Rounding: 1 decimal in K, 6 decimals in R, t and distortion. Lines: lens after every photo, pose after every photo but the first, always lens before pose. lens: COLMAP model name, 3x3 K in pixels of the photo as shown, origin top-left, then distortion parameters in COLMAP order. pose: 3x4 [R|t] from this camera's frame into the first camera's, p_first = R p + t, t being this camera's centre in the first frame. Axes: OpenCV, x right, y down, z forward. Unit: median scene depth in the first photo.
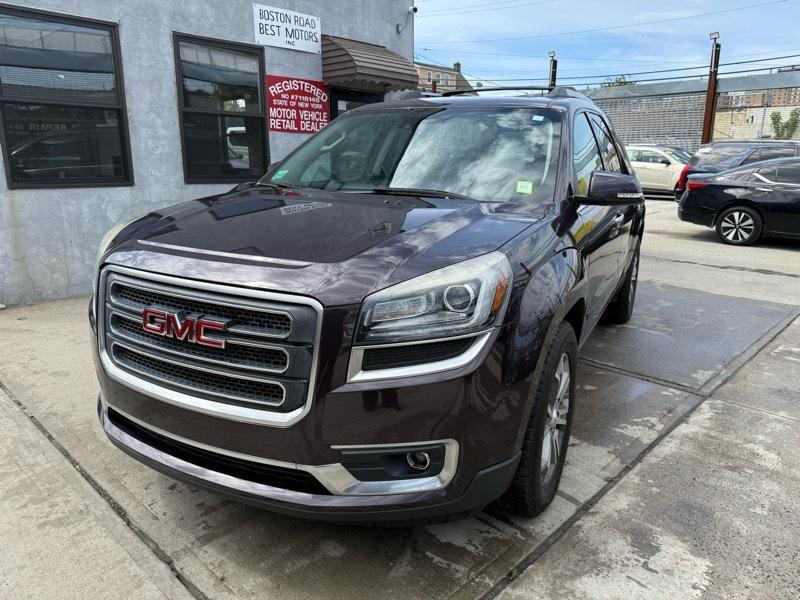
lens RADIAL K [[561.6, 0, 402.7], [0, 561.6, 297.5], [0, 0, 1]] dist [0.017474, -0.024817]
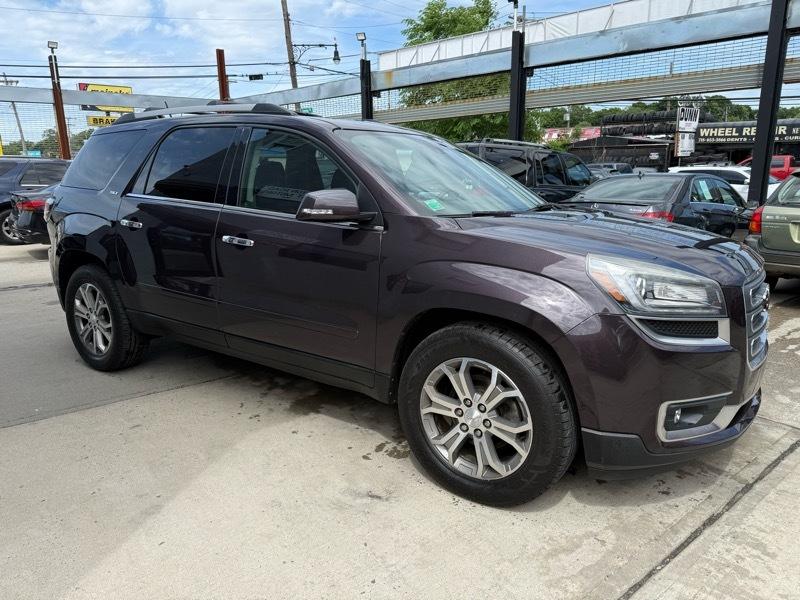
lens RADIAL K [[558.9, 0, 401.2], [0, 558.9, 299.7], [0, 0, 1]] dist [0.032805, -0.037493]
pose [[0.130386, -0.227924, 0.964909, -0.603448], [0.244606, 0.950529, 0.191474, -0.142530], [-0.960816, 0.211057, 0.179687, 0.516895]]
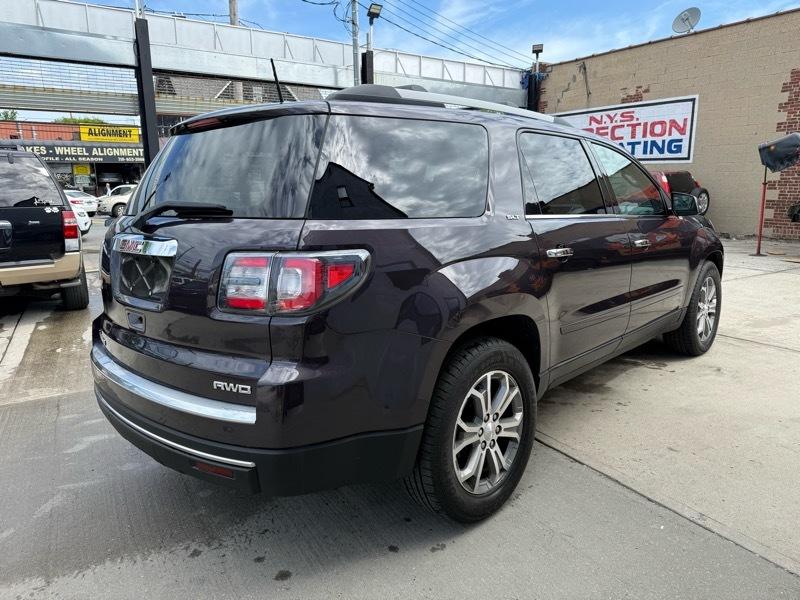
lens RADIAL K [[563.7, 0, 400.0], [0, 563.7, 300.0], [0, 0, 1]] dist [0.002029, -0.007880]
pose [[-0.959744, -0.051534, 0.276109, 0.002096], [0.073537, 0.902634, 0.424081, -0.359309], [-0.271080, 0.427313, -0.862508, 1.395941]]
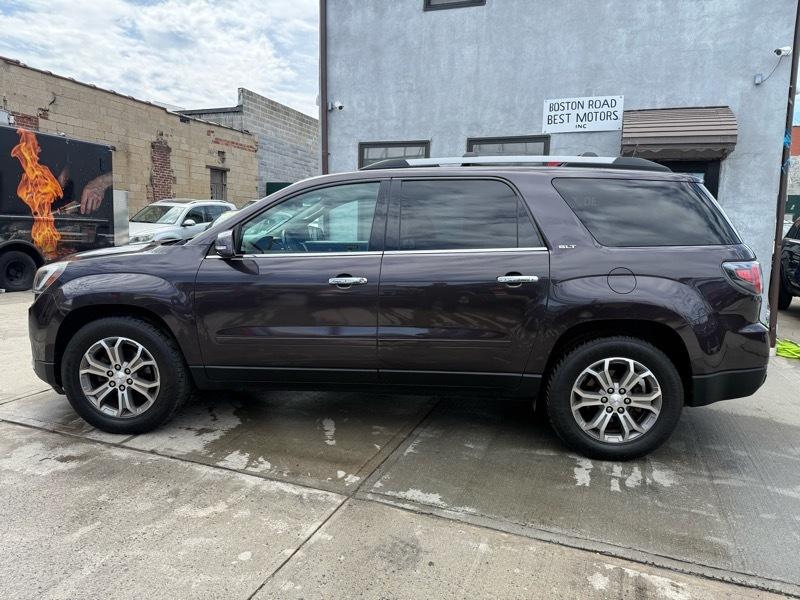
lens RADIAL K [[558.9, 0, 401.2], [0, 558.9, 299.7], [0, 0, 1]] dist [0.032805, -0.037493]
pose [[0.391920, 0.119093, -0.912259, 0.815765], [-0.243680, 0.969609, 0.021891, -0.092972], [0.887141, 0.213719, 0.409029, 0.409965]]
